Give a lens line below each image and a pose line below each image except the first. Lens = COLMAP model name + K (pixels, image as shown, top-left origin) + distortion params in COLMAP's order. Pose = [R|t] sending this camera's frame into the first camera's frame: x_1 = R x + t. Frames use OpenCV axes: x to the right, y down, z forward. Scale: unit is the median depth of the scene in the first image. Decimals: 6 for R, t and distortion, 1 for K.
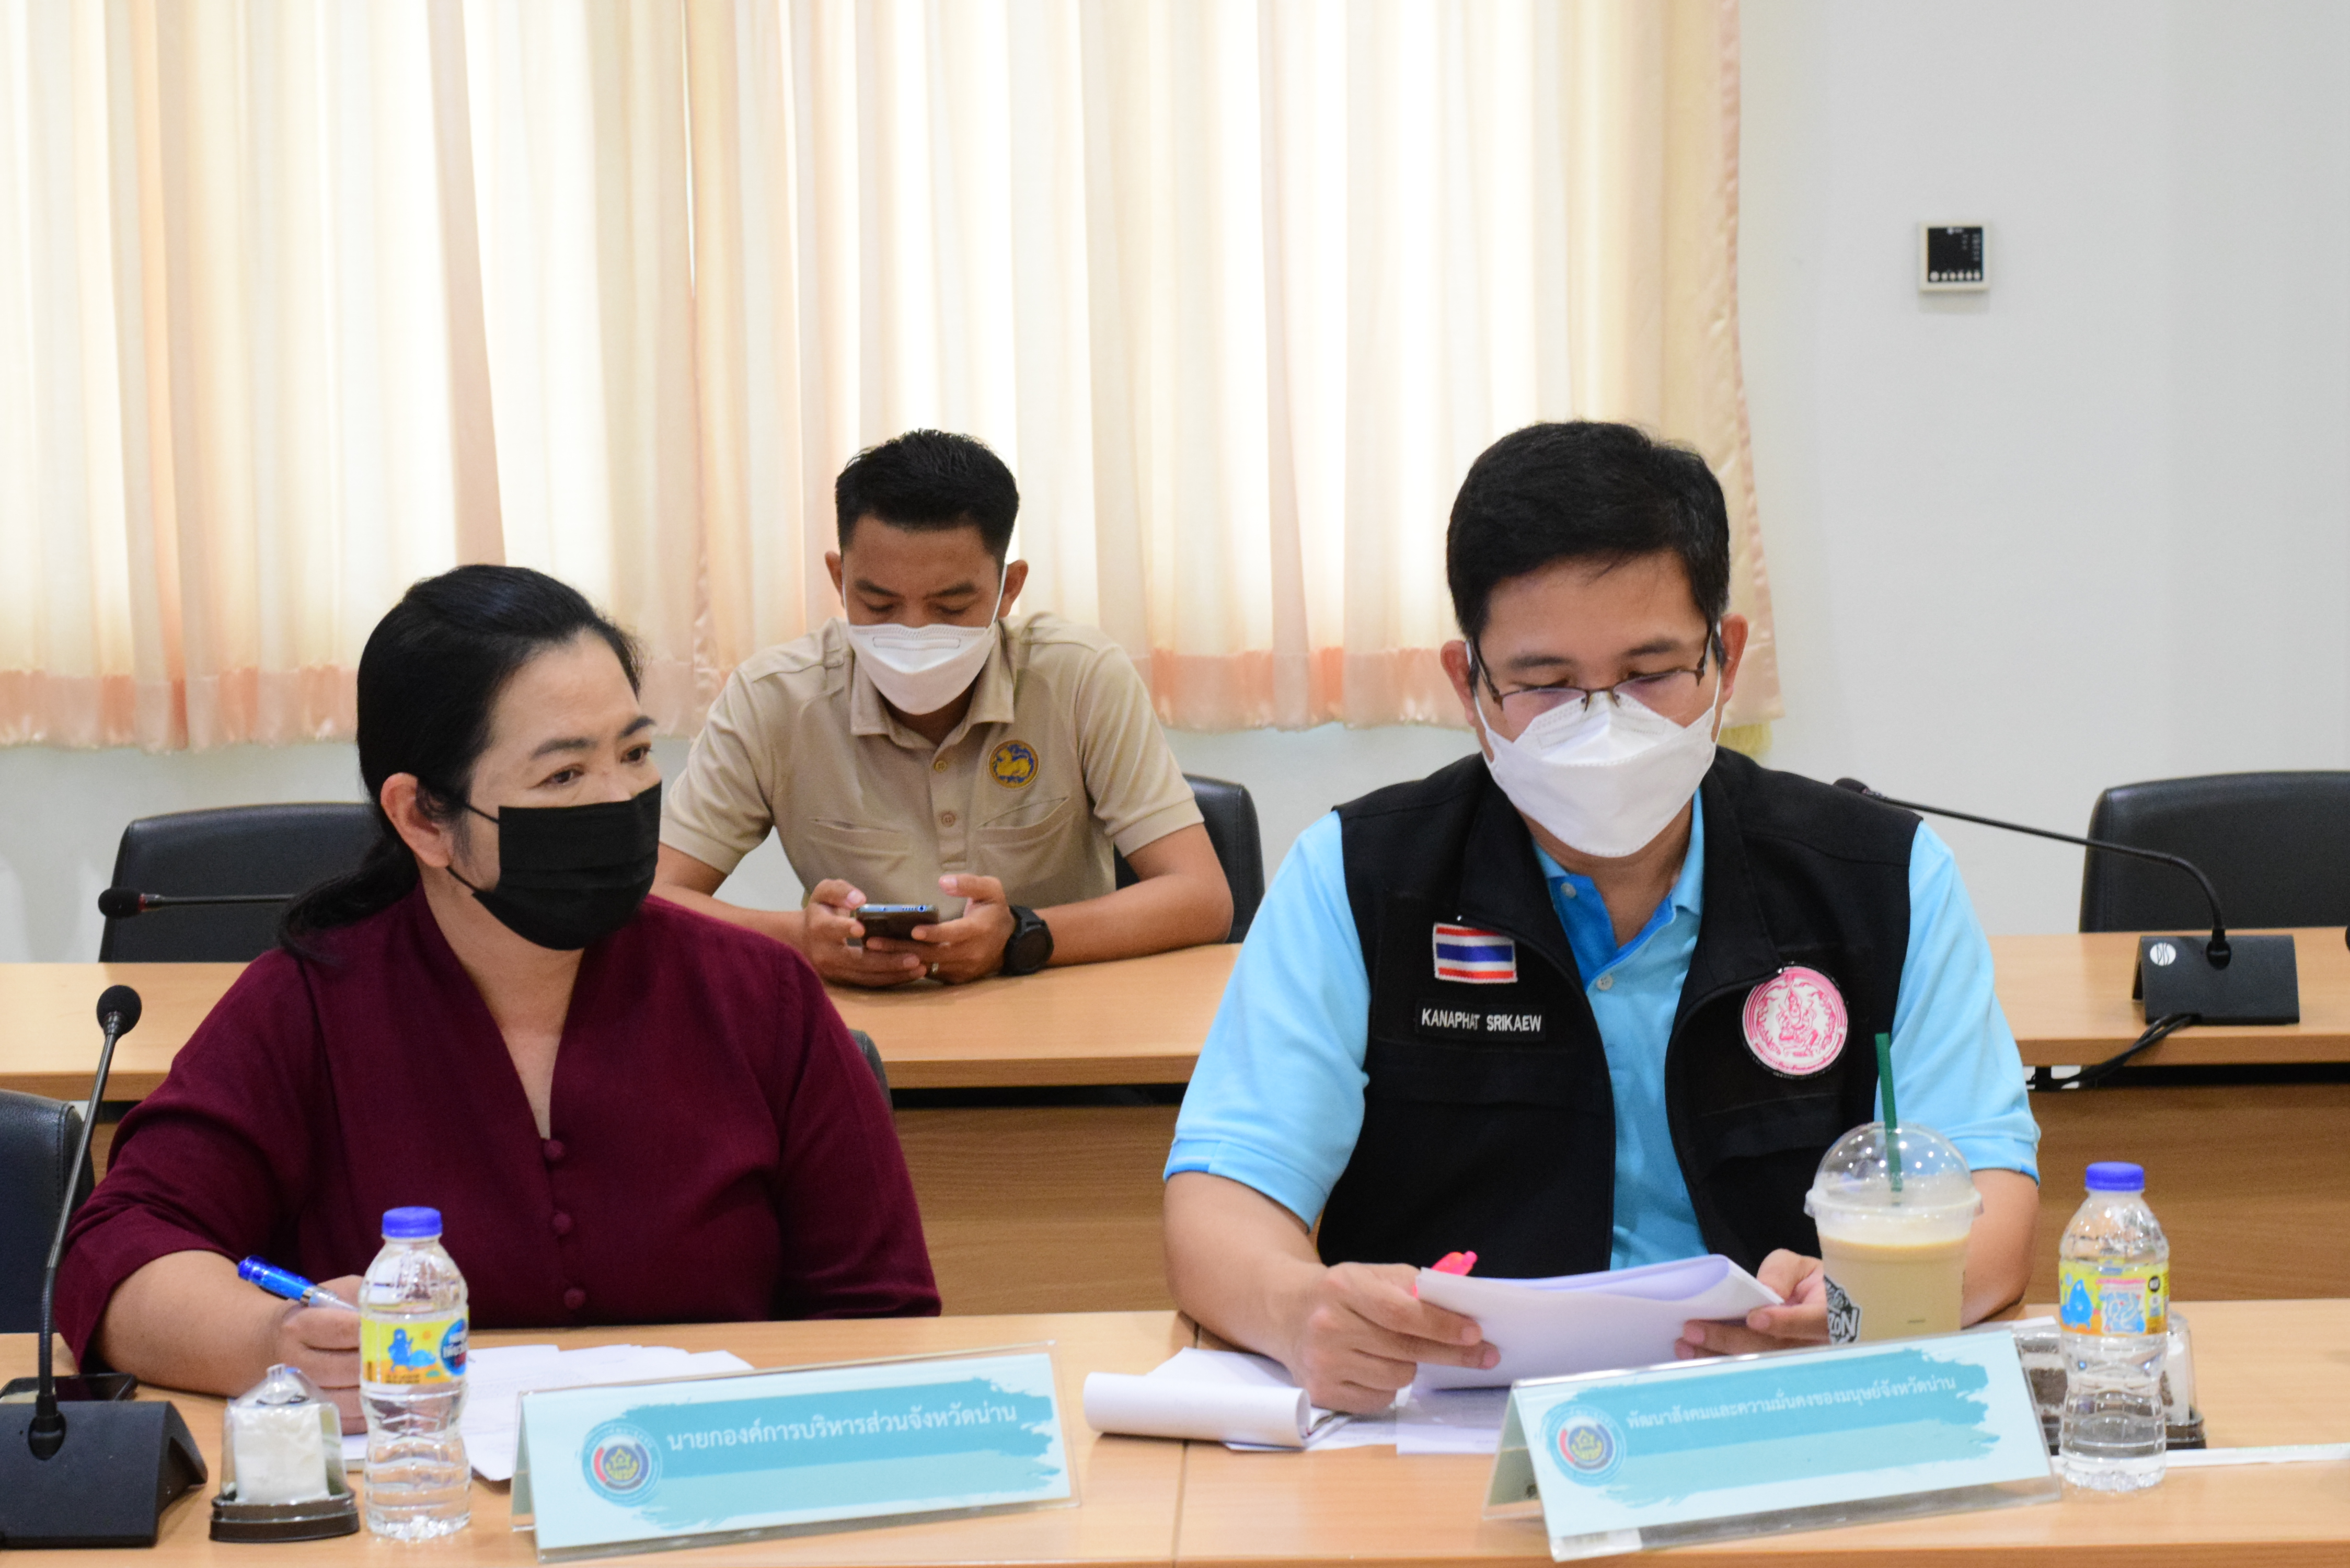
lens RADIAL K [[5083.1, 0, 1175.0], [0, 5083.1, 784.0], [0, 0, 1]] dist [-0.028638, -0.082379]
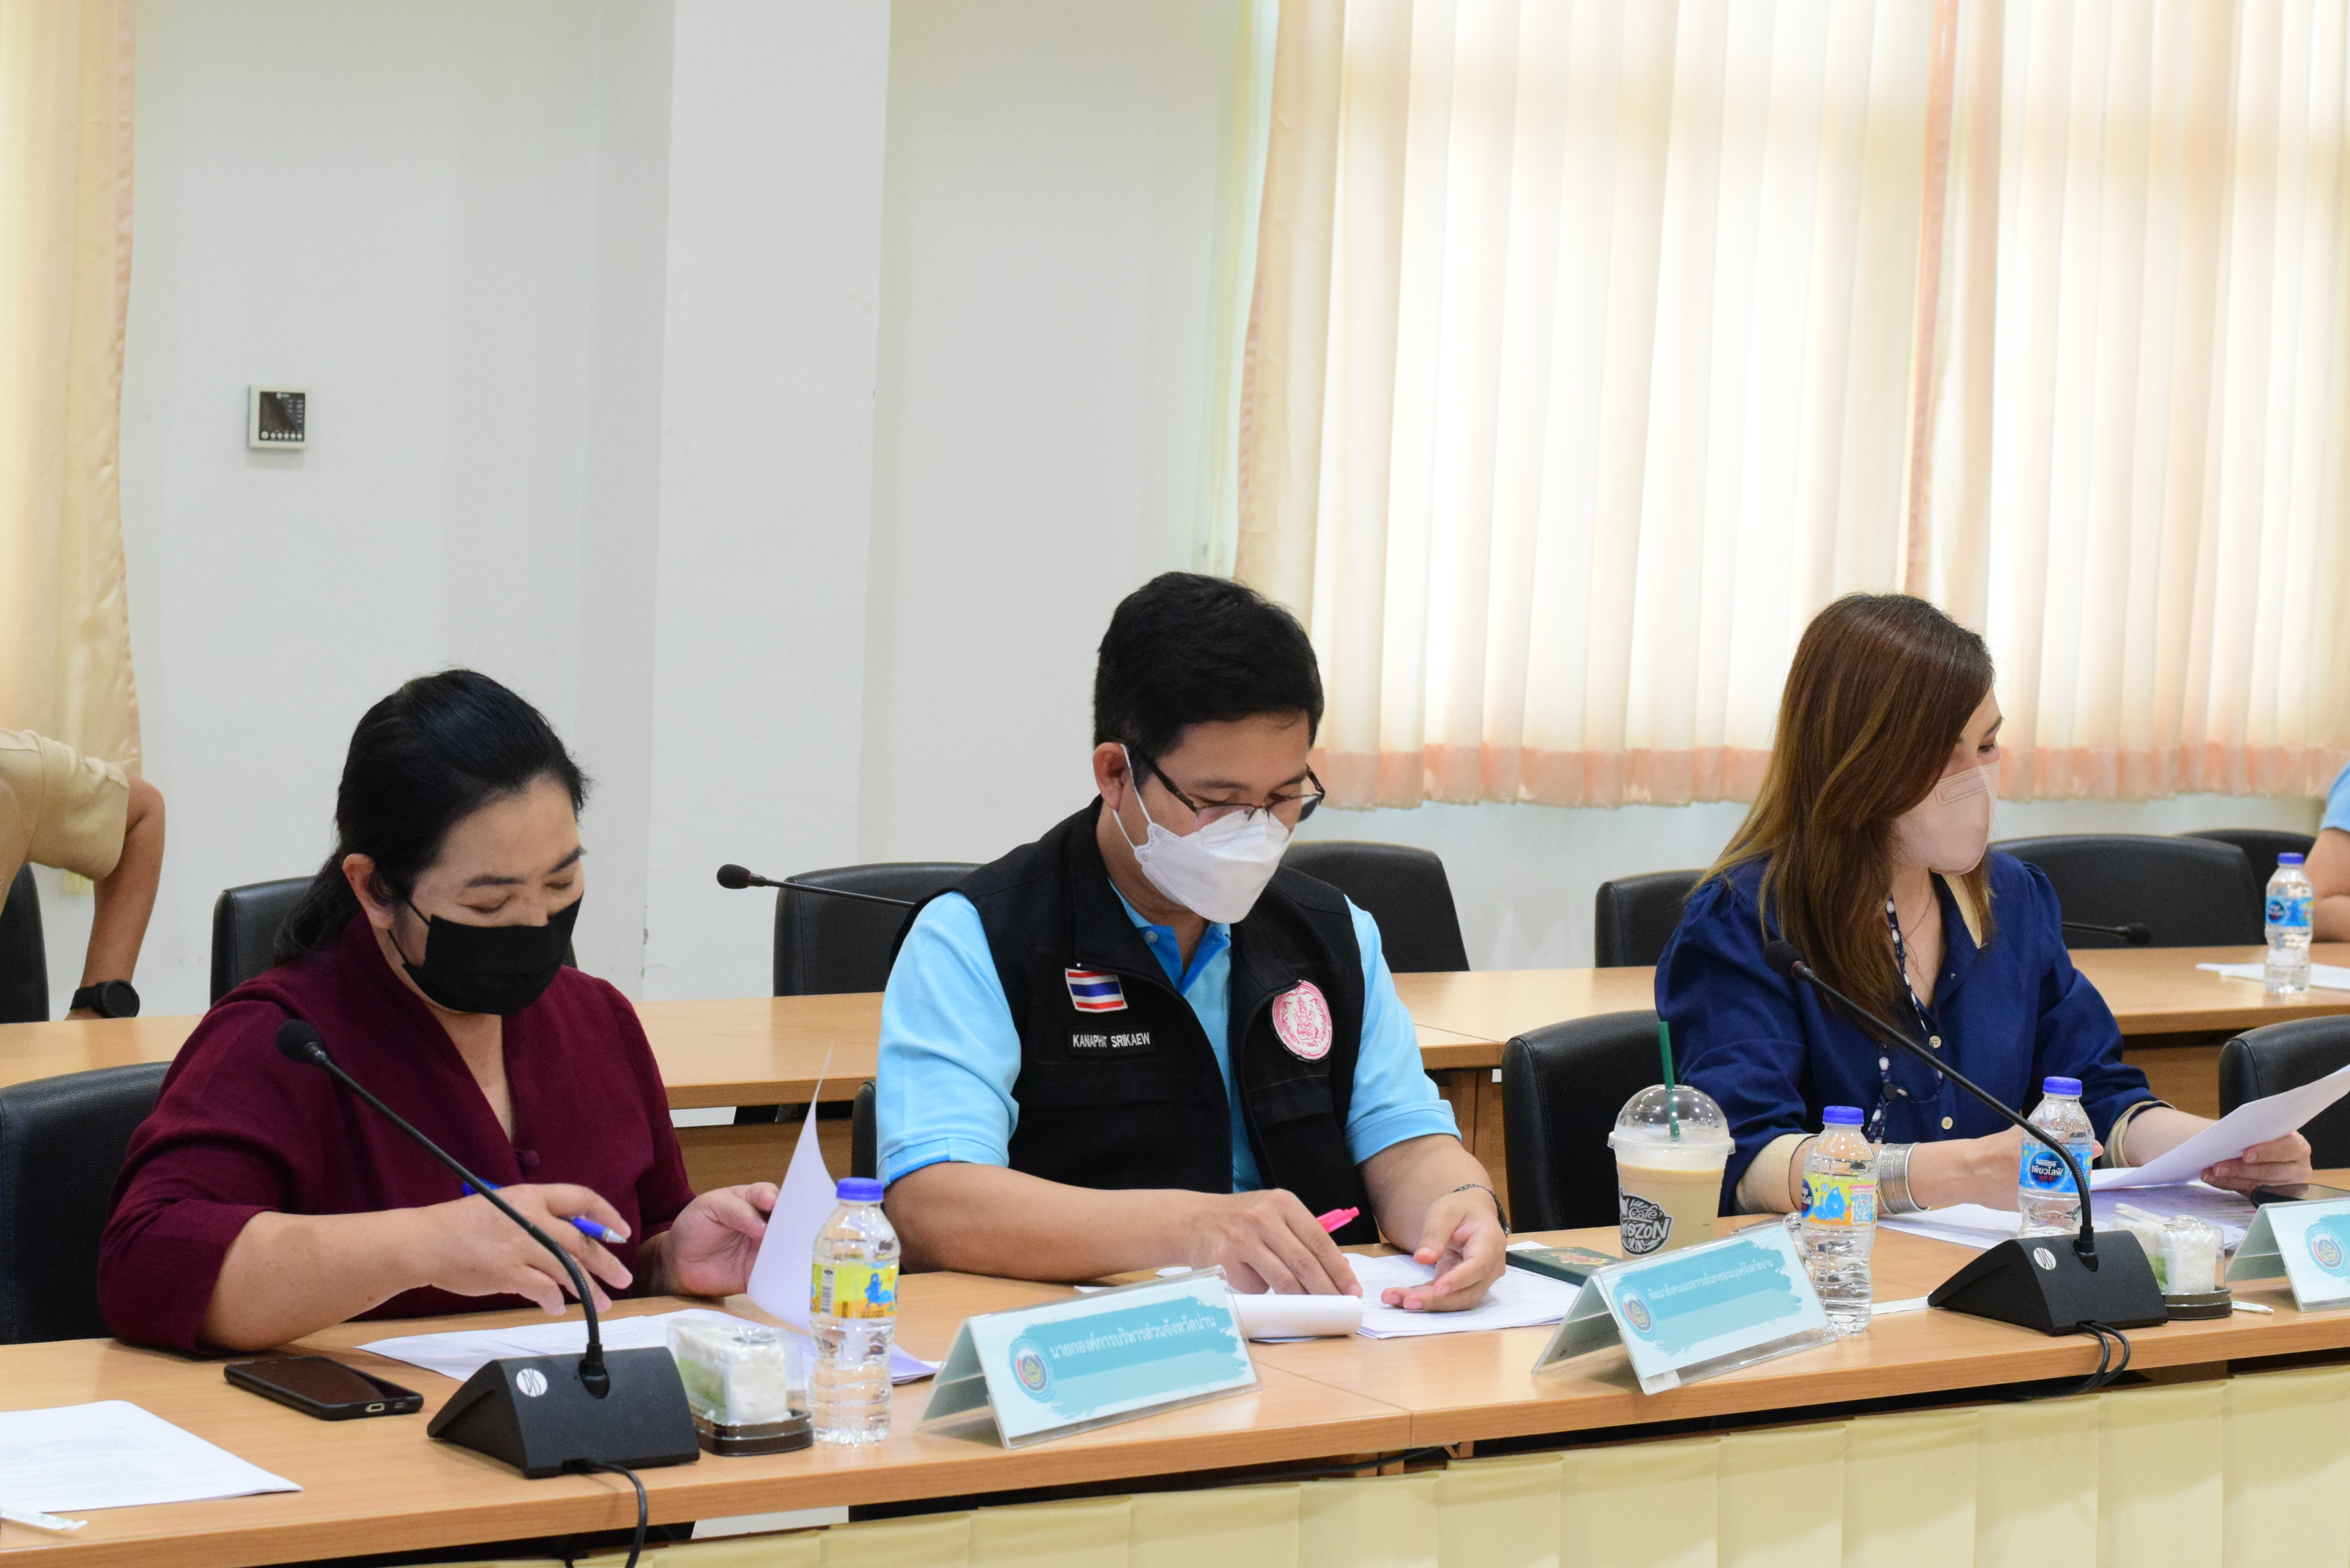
lens RADIAL K [[5156.6, 0, 1175.0], [0, 5156.6, 784.0], [0, 0, 1]] dist [-0.031893, -1.999605]
pose [[0.801176, 0.011831, 0.598311, -0.705970], [0.005487, 0.999617, -0.027113, 0.017535], [-0.598403, 0.025005, 0.800805, -0.055241]]
